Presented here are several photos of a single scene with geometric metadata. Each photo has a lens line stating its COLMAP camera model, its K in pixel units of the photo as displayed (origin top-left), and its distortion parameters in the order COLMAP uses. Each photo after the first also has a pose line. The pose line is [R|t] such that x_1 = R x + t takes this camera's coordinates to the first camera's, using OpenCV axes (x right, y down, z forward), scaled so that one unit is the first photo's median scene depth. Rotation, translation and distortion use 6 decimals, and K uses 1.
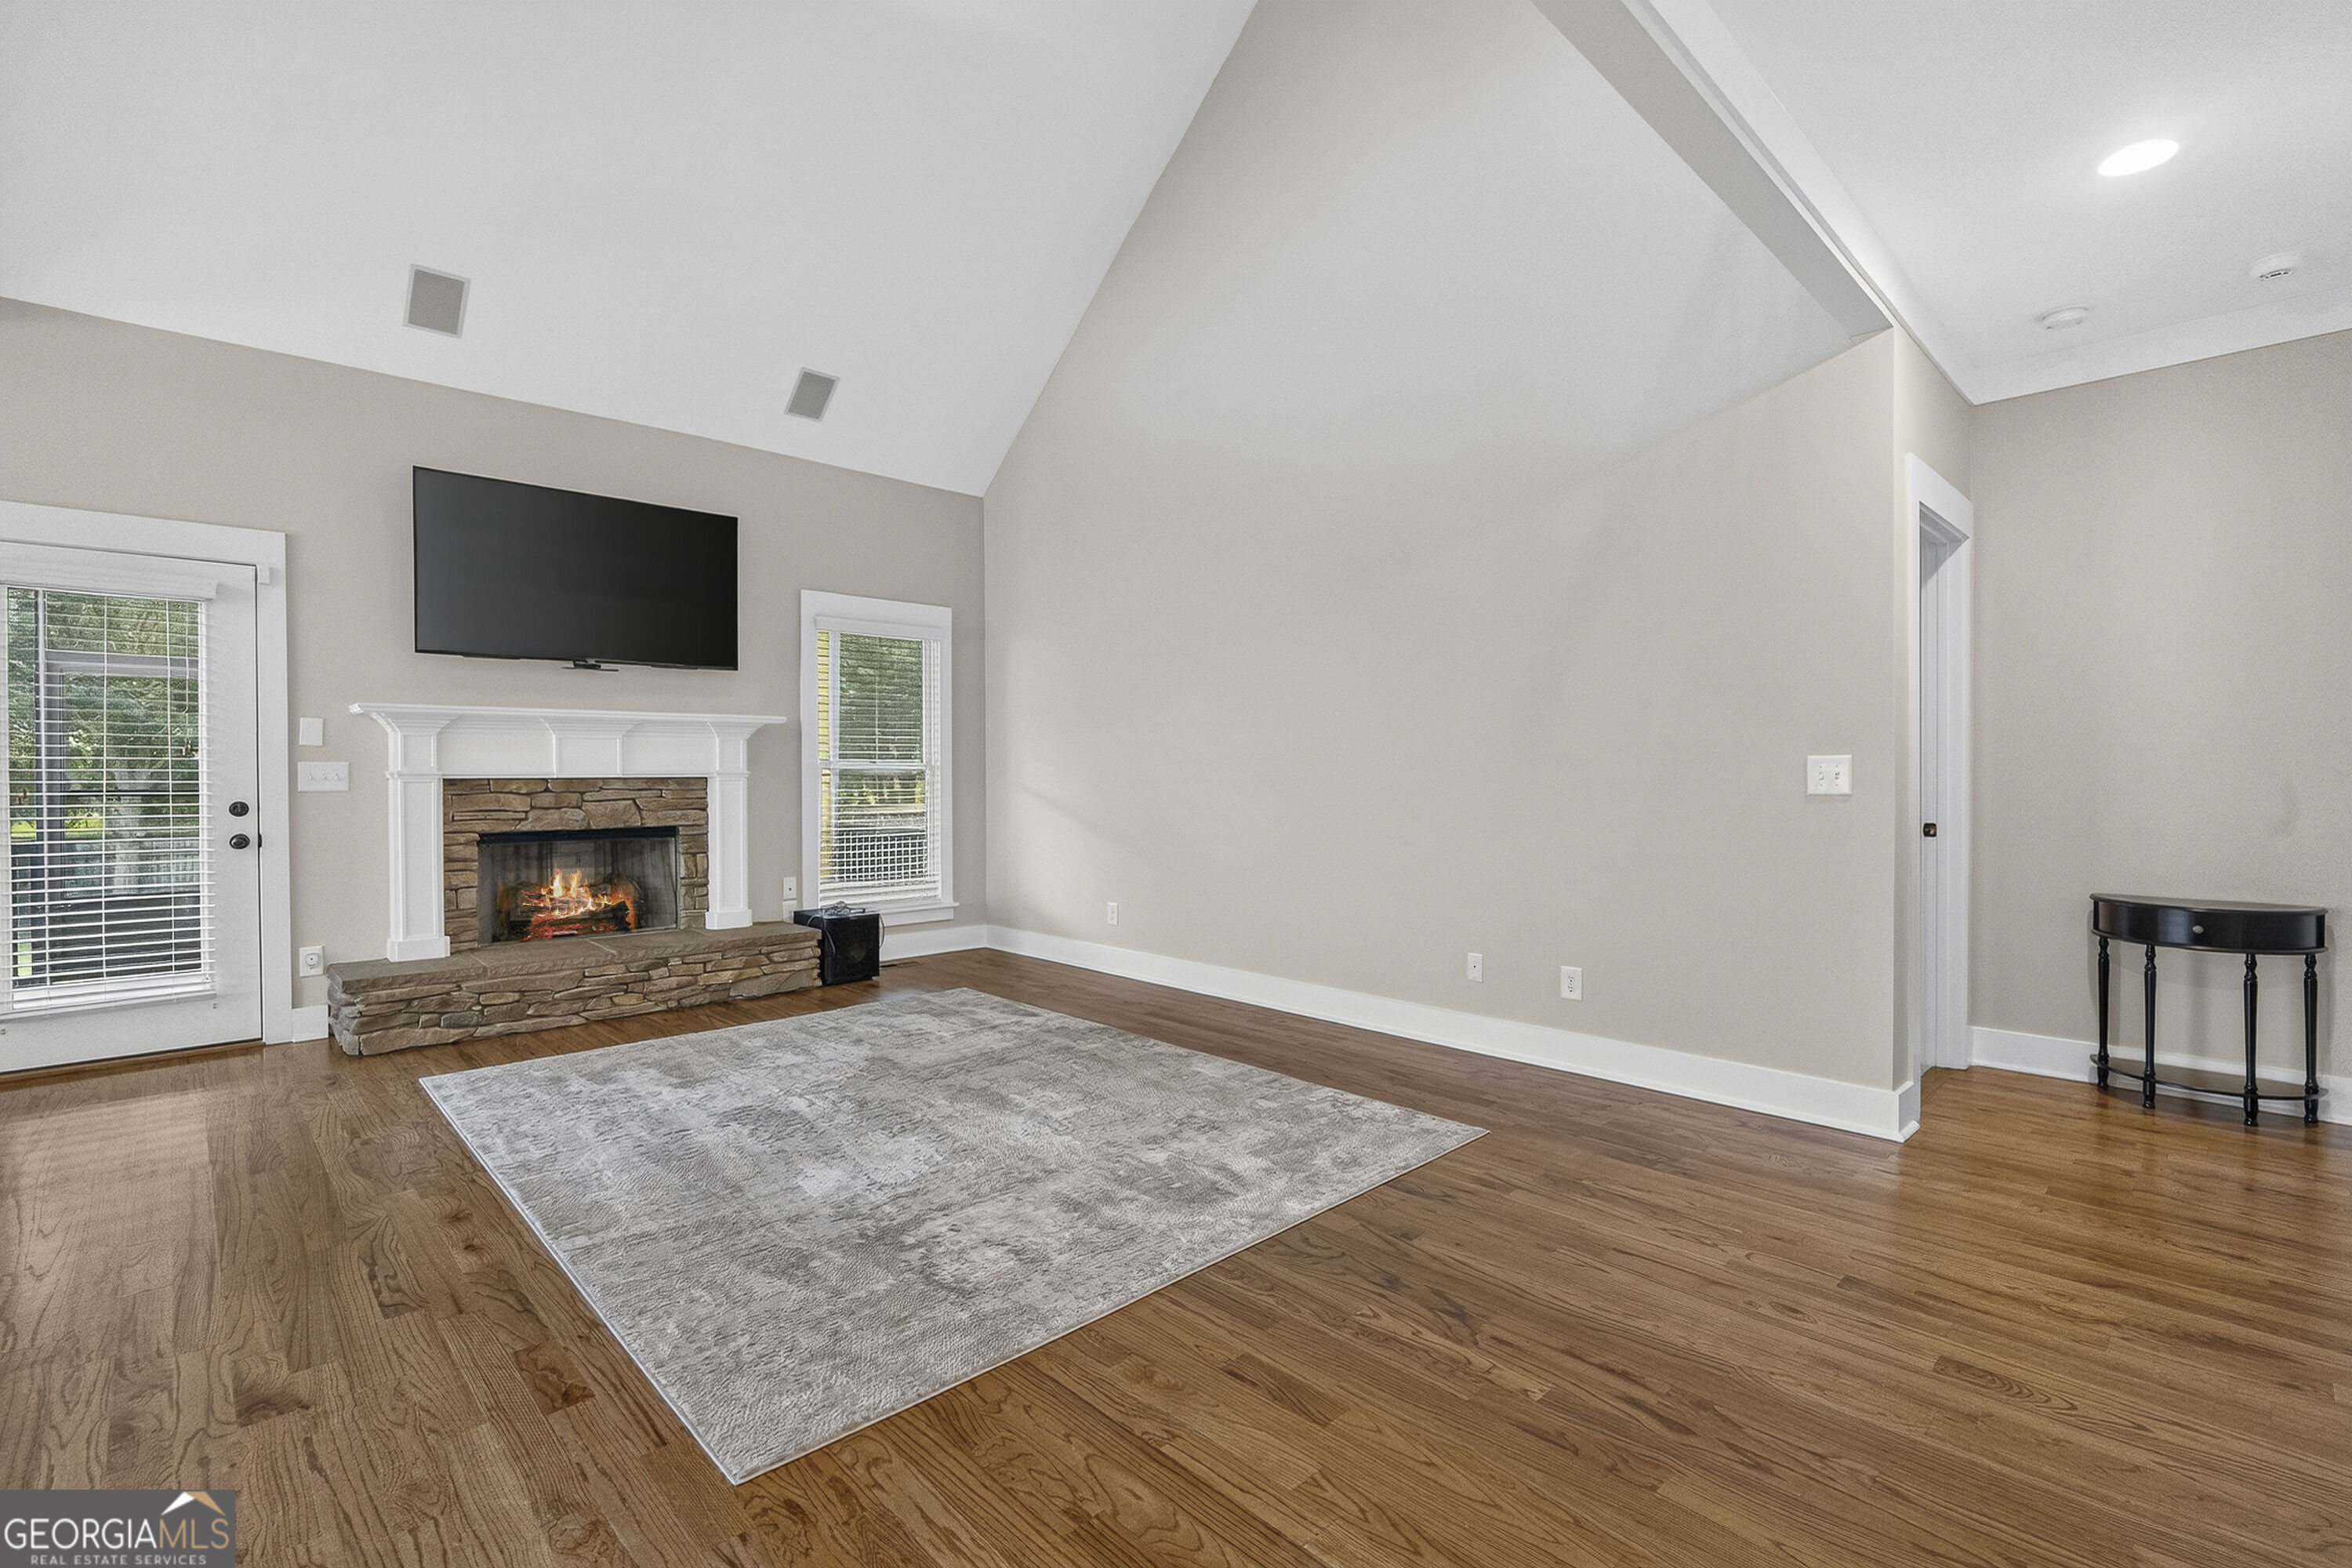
lens RADIAL K [[1052.8, 0, 1173.8], [0, 1052.8, 778.6], [0, 0, 1]] dist [-0.018369, 0.004265]
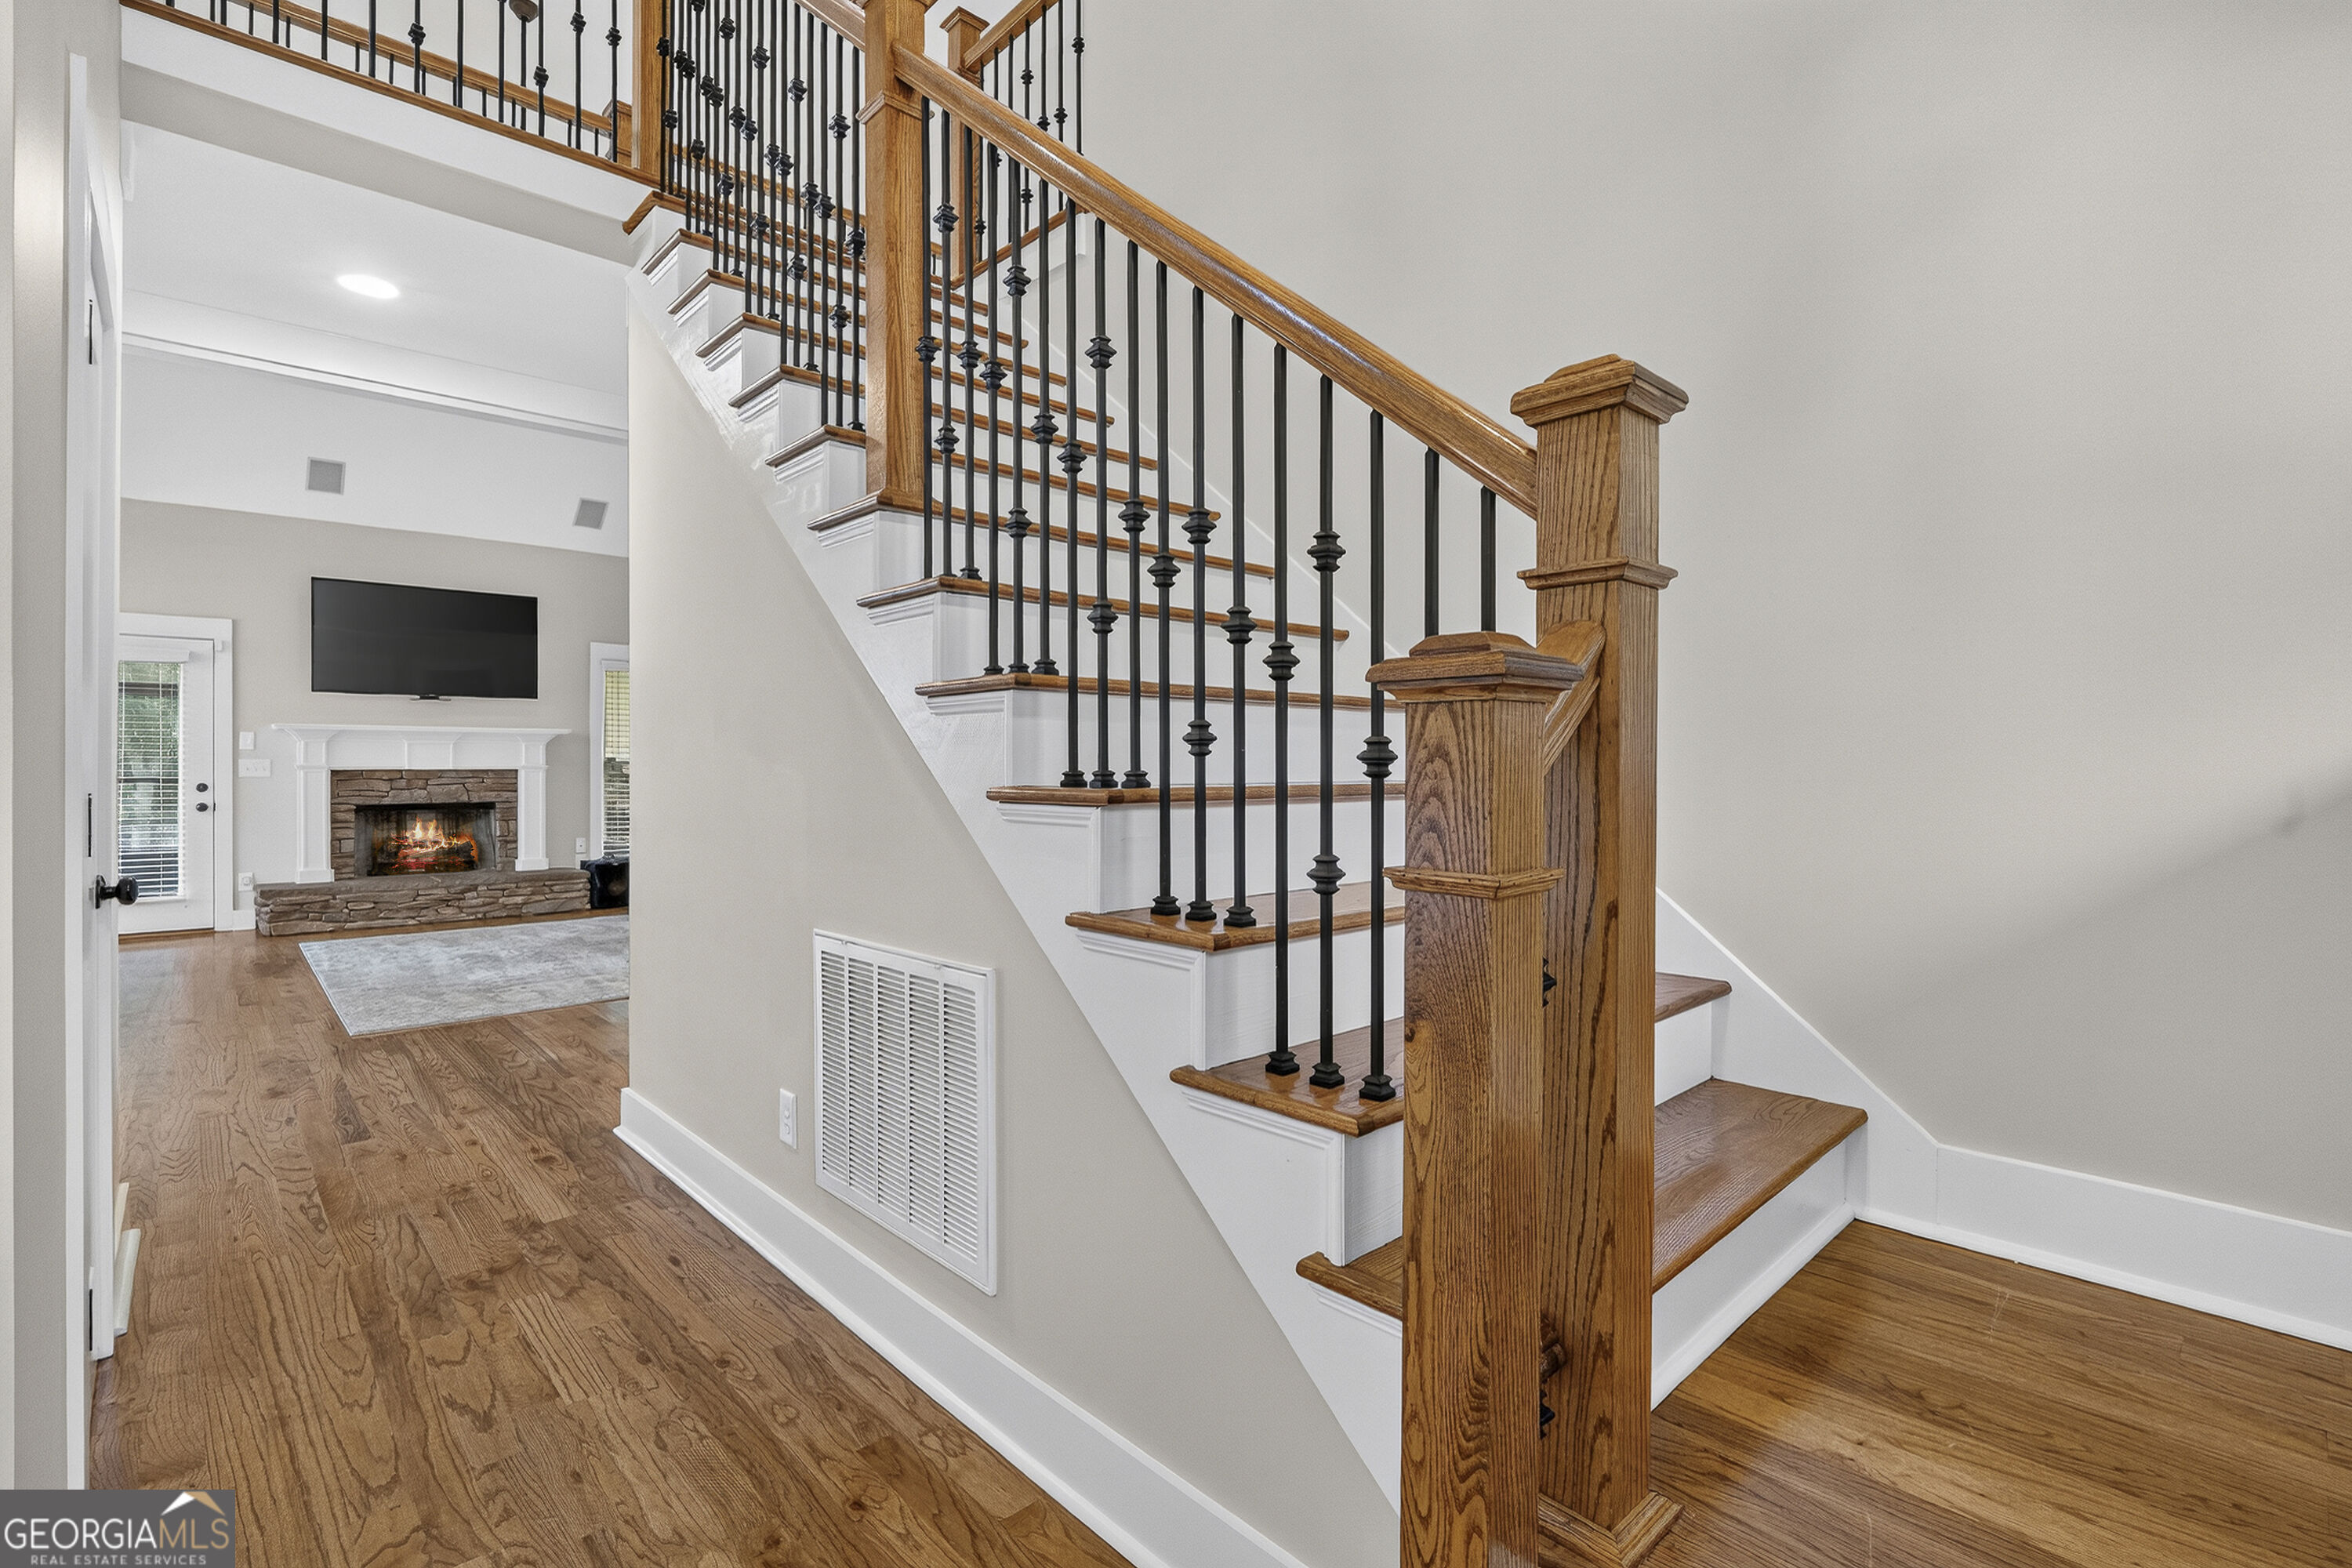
lens RADIAL K [[1058.7, 0, 1162.9], [0, 1058.7, 766.8], [0, 0, 1]] dist [-0.010072, 0.000834]
pose [[0.999740, 0.004217, -0.022403, 0.631411], [-0.004379, 0.999965, -0.007182, 0.001503], [0.022371, 0.007278, 0.999723, -0.602294]]
